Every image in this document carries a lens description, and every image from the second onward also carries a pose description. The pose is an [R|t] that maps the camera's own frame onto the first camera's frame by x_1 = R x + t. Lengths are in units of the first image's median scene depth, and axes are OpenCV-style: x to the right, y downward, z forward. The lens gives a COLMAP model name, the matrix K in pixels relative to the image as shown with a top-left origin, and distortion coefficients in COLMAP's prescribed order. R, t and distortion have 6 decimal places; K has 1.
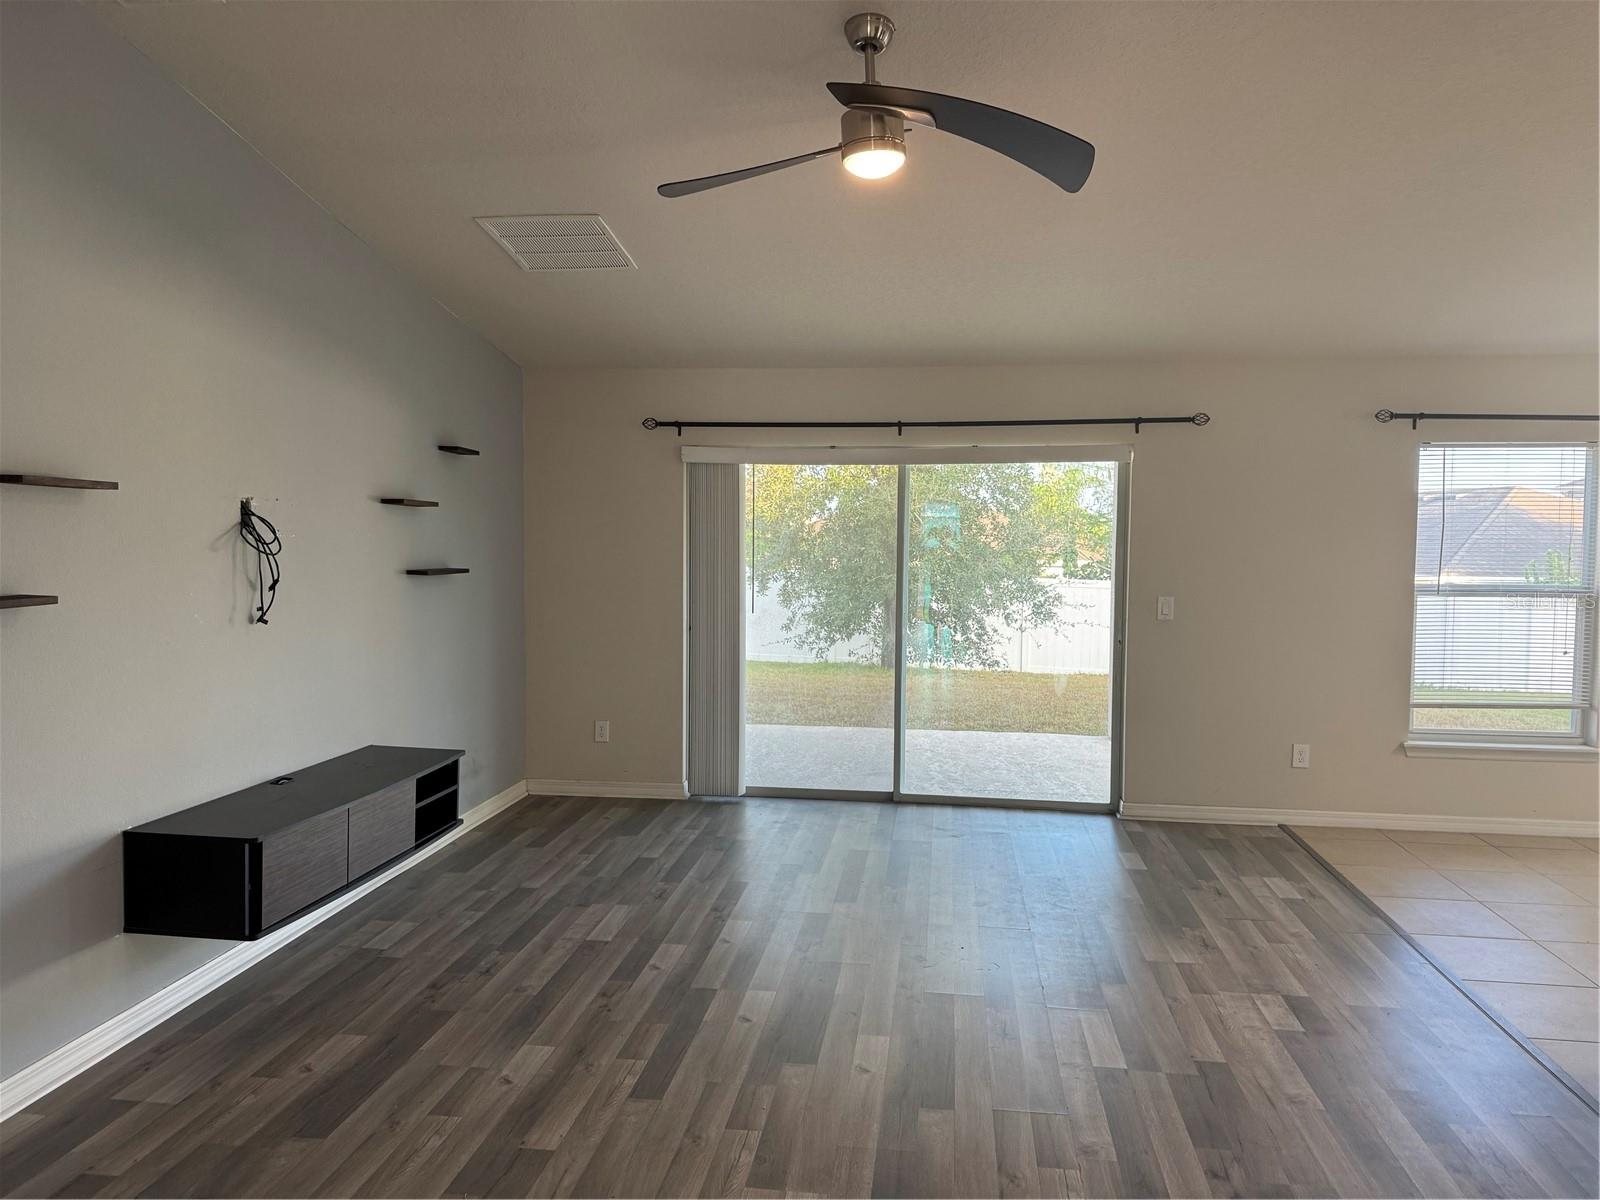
lens RADIAL K [[1127.2, 0, 791.0], [0, 1127.2, 604.9], [0, 0, 1]] dist [0.066713, -0.079428]
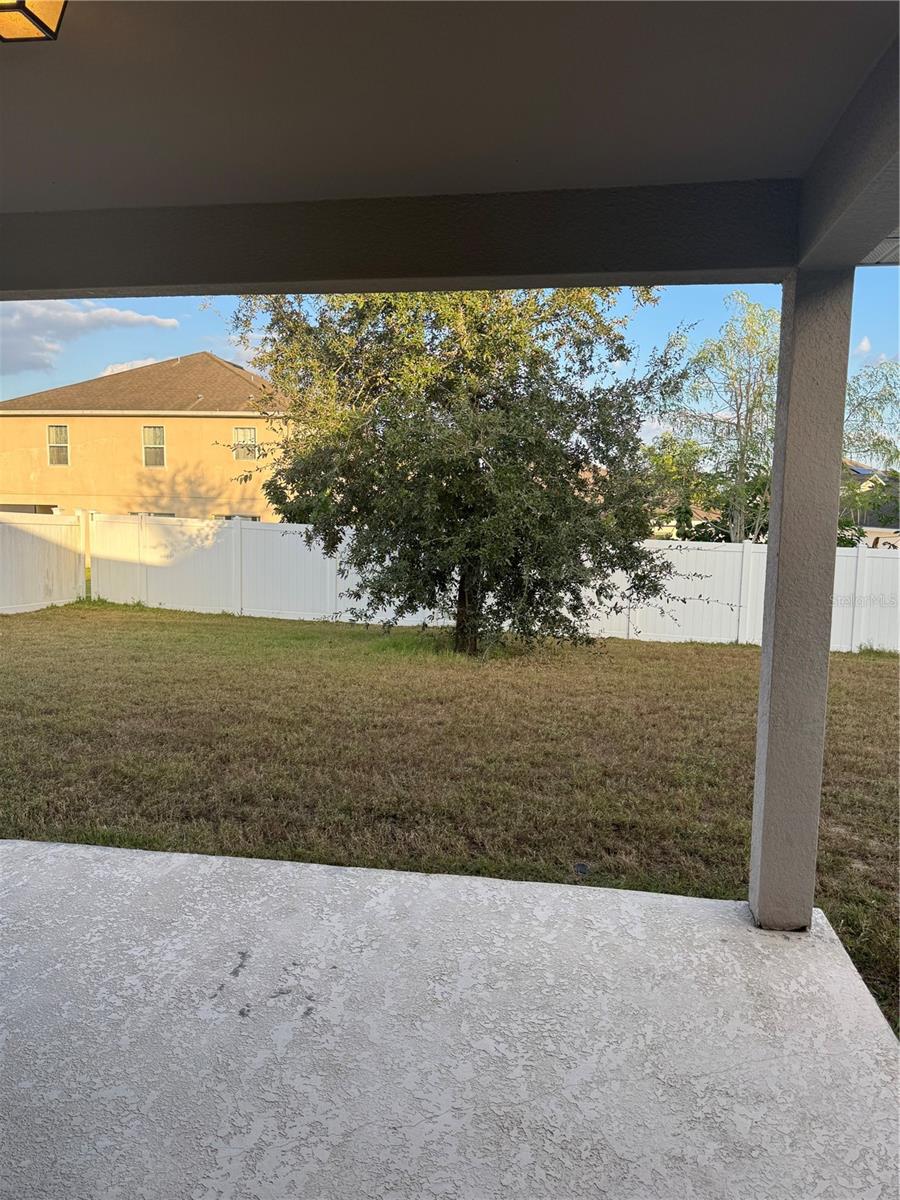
lens RADIAL K [[845.4, 0, 453.0], [0, 845.4, 599.1], [0, 0, 1]] dist [0.066713, -0.079428]
pose [[0.999630, 0.012461, -0.024197, 0.090357], [-0.011089, 0.998369, 0.056010, -0.014499], [0.024855, -0.055721, 0.998137, 0.356566]]
